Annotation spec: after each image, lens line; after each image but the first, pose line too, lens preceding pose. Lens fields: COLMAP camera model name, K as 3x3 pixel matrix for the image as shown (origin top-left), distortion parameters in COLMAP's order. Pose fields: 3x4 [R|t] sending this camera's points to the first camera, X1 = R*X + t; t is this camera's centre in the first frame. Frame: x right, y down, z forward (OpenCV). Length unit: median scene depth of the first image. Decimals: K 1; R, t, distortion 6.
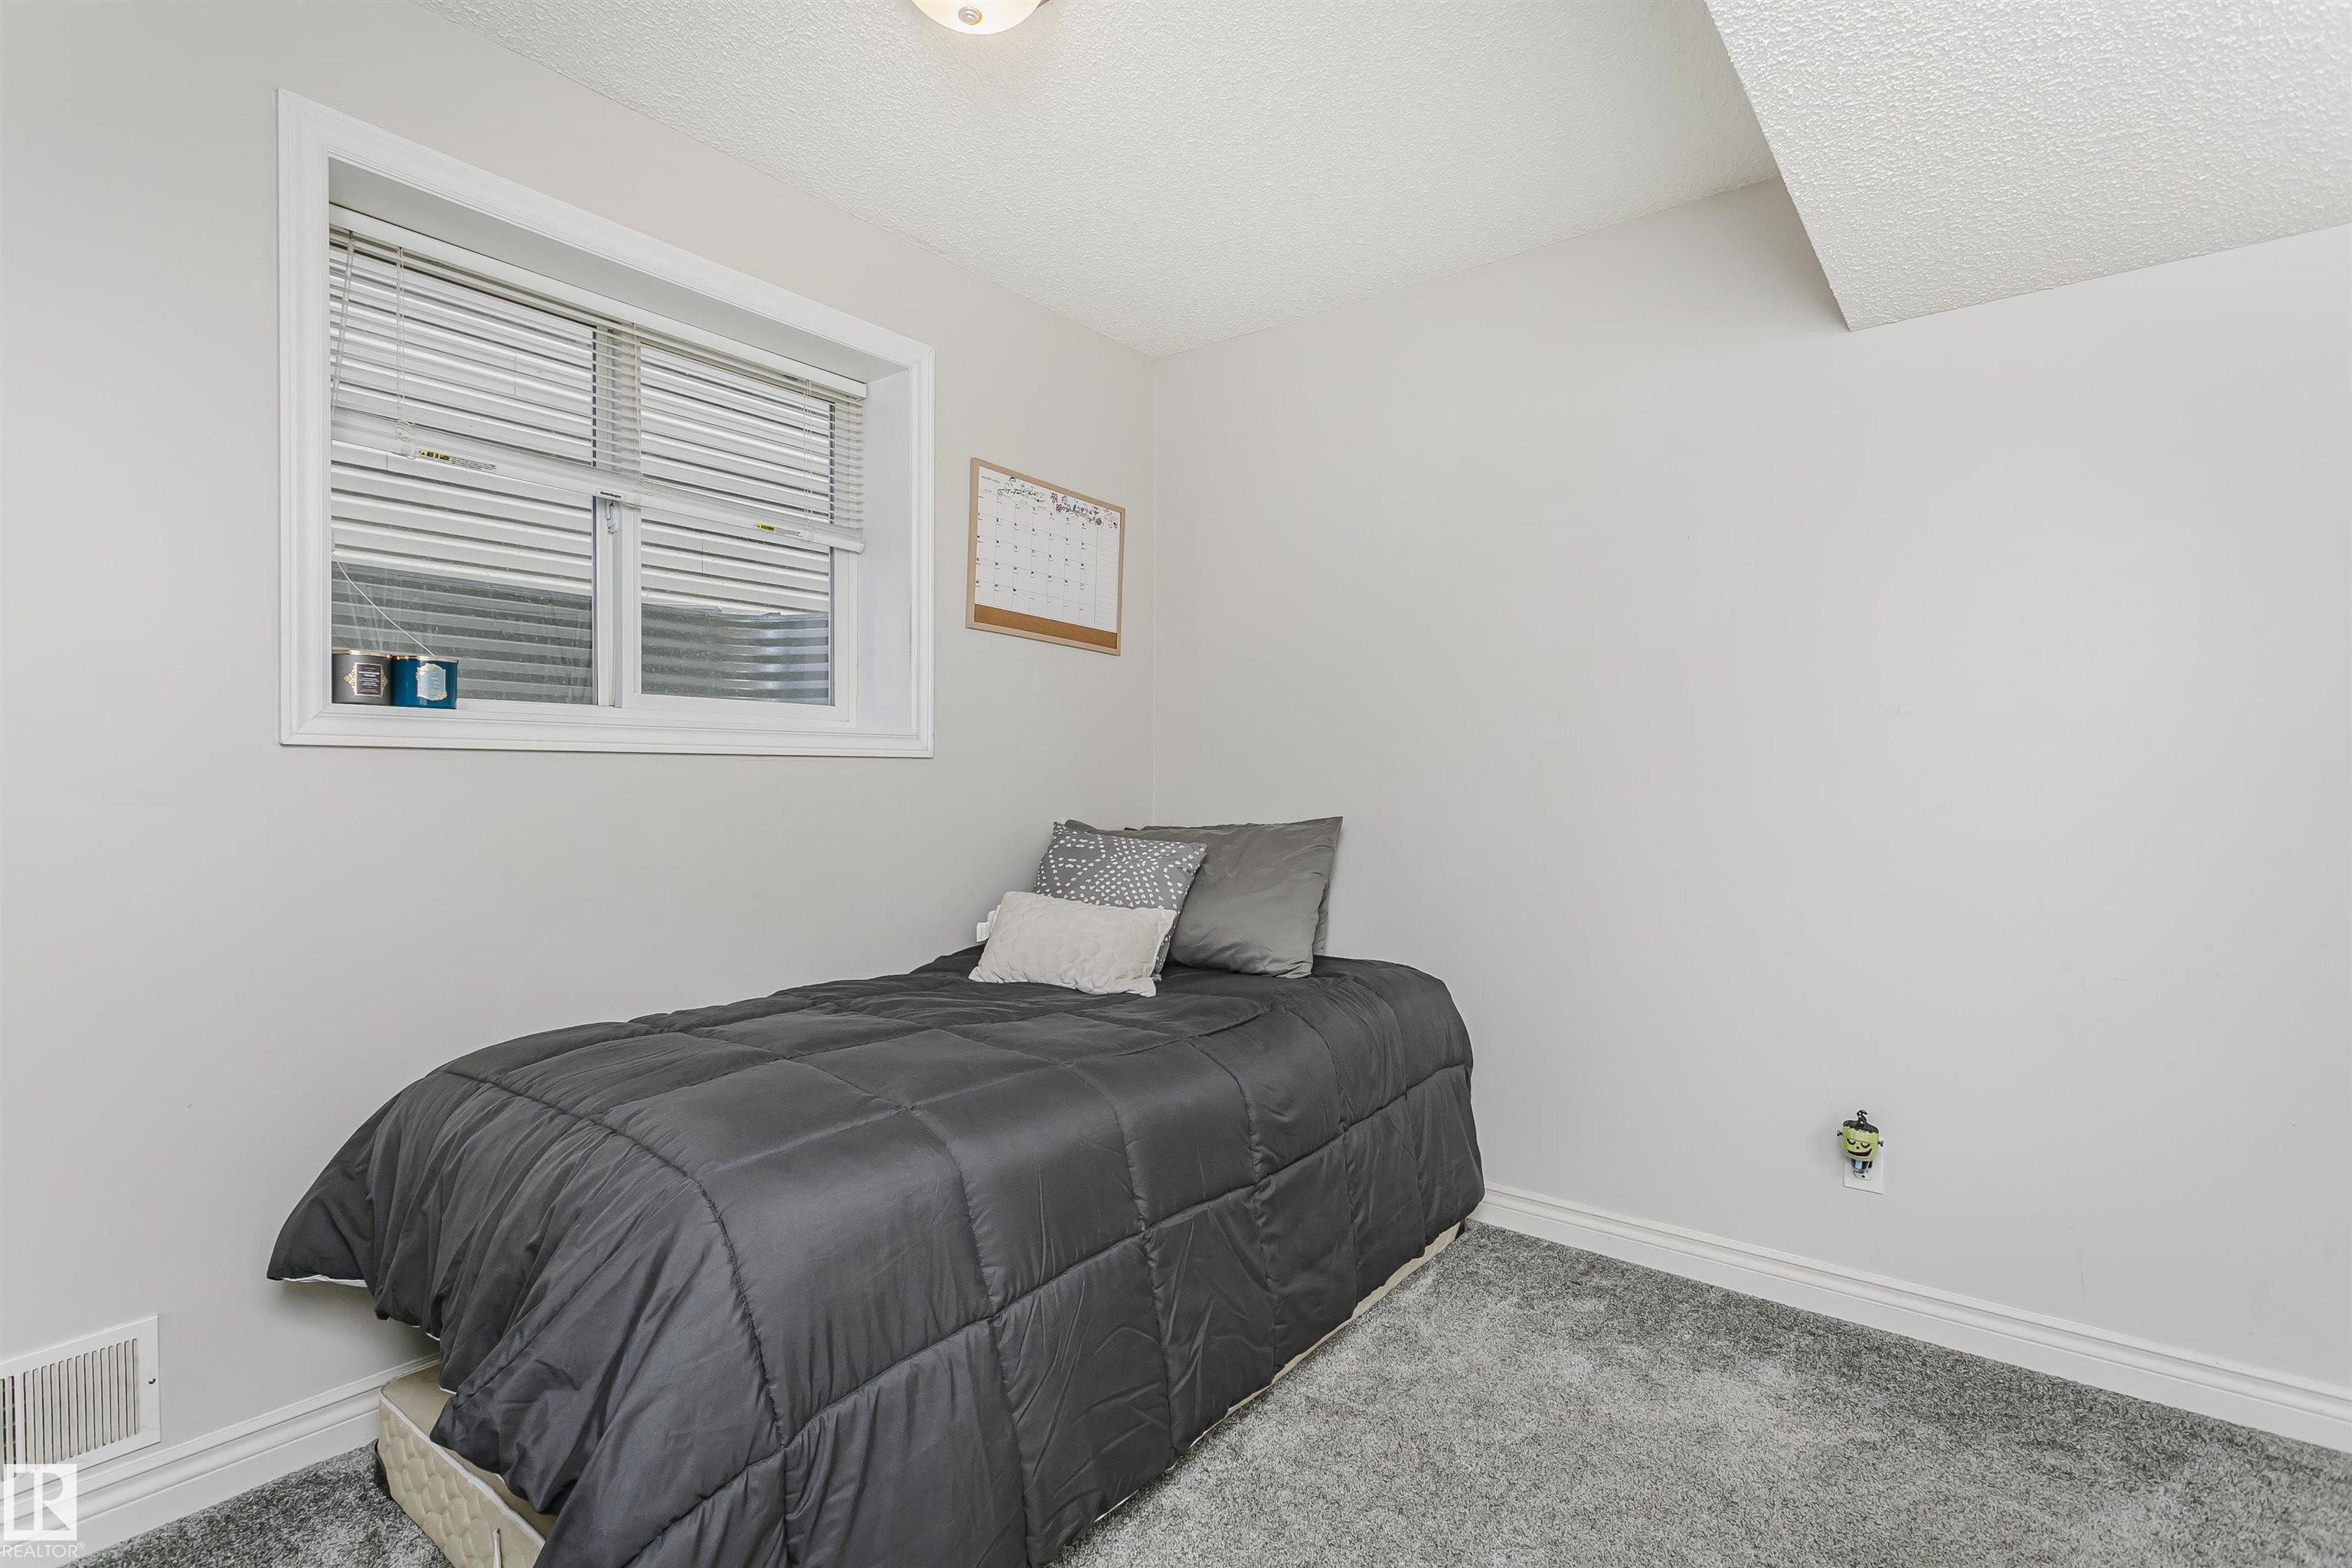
lens RADIAL K [[1130.5, 0, 1160.4], [0, 1130.5, 786.6], [0, 0, 1]] dist [0.000471, 0.000869]
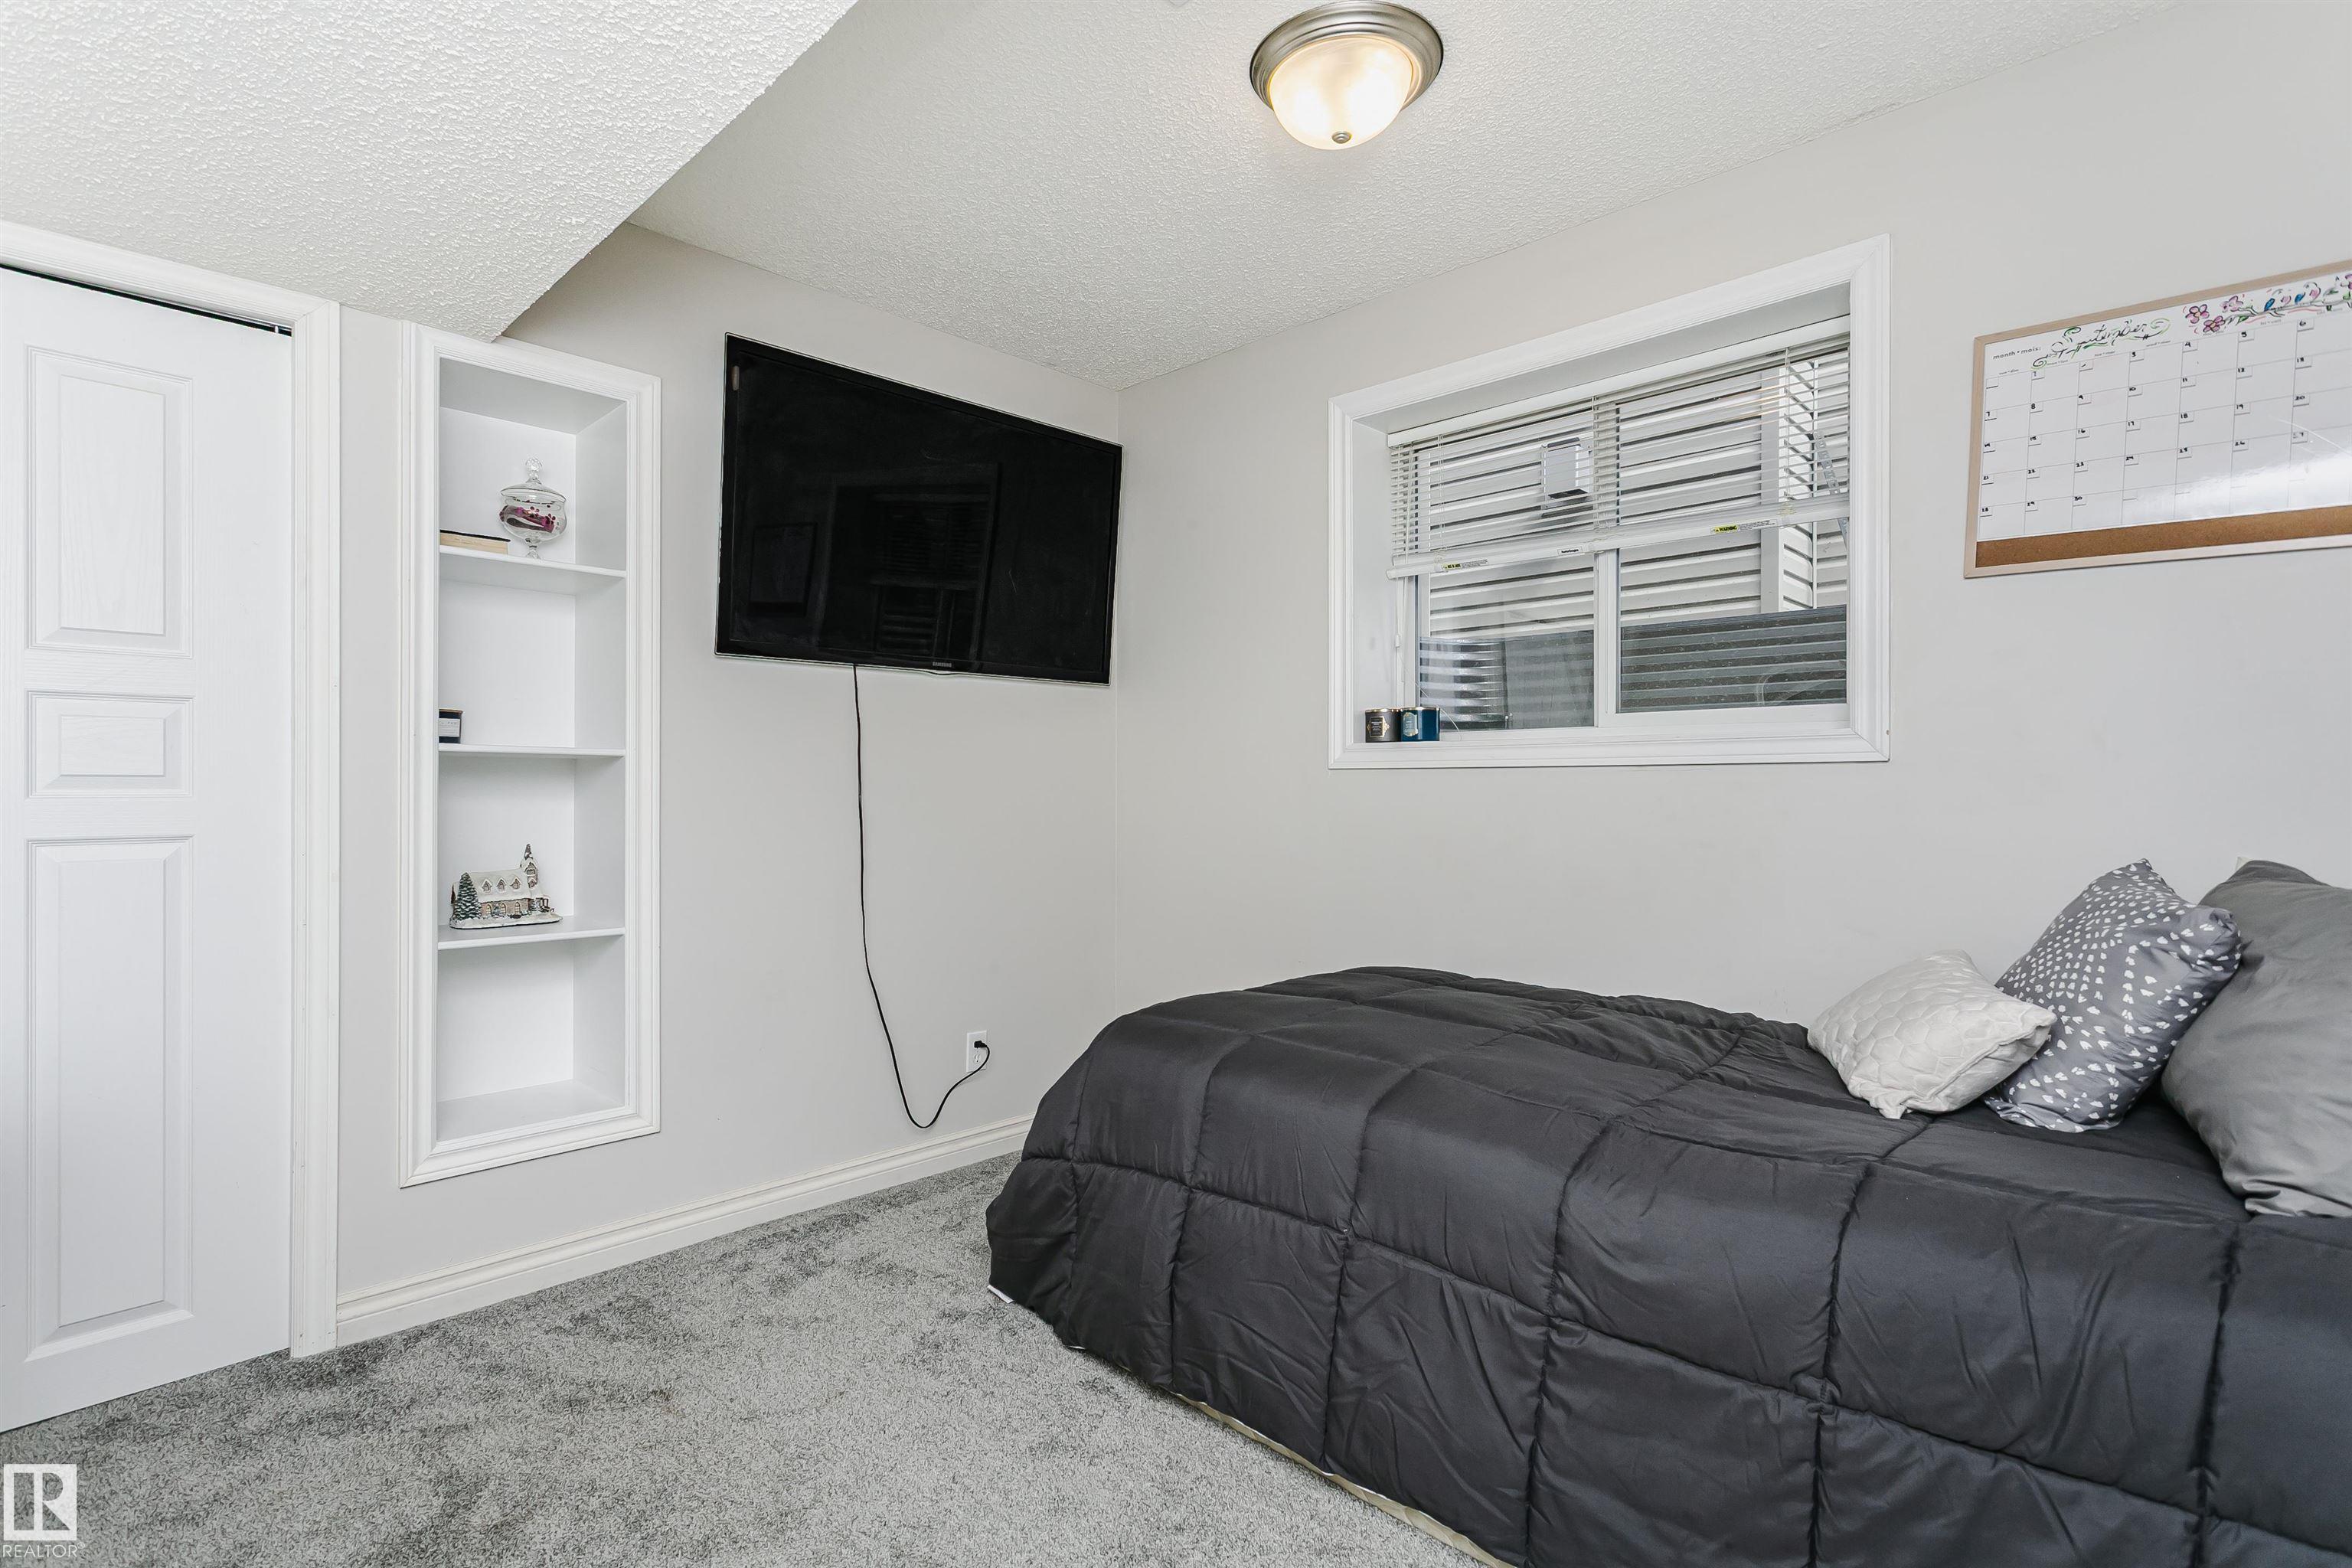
lens RADIAL K [[1130.5, 0, 1160.4], [0, 1130.5, 786.6], [0, 0, 1]] dist [0.000471, 0.000869]
pose [[-0.114220, -0.007333, -0.993428, 0.616457], [-0.009163, 0.999938, -0.006328, 0.001980], [0.993413, 0.008380, -0.114280, 0.584821]]
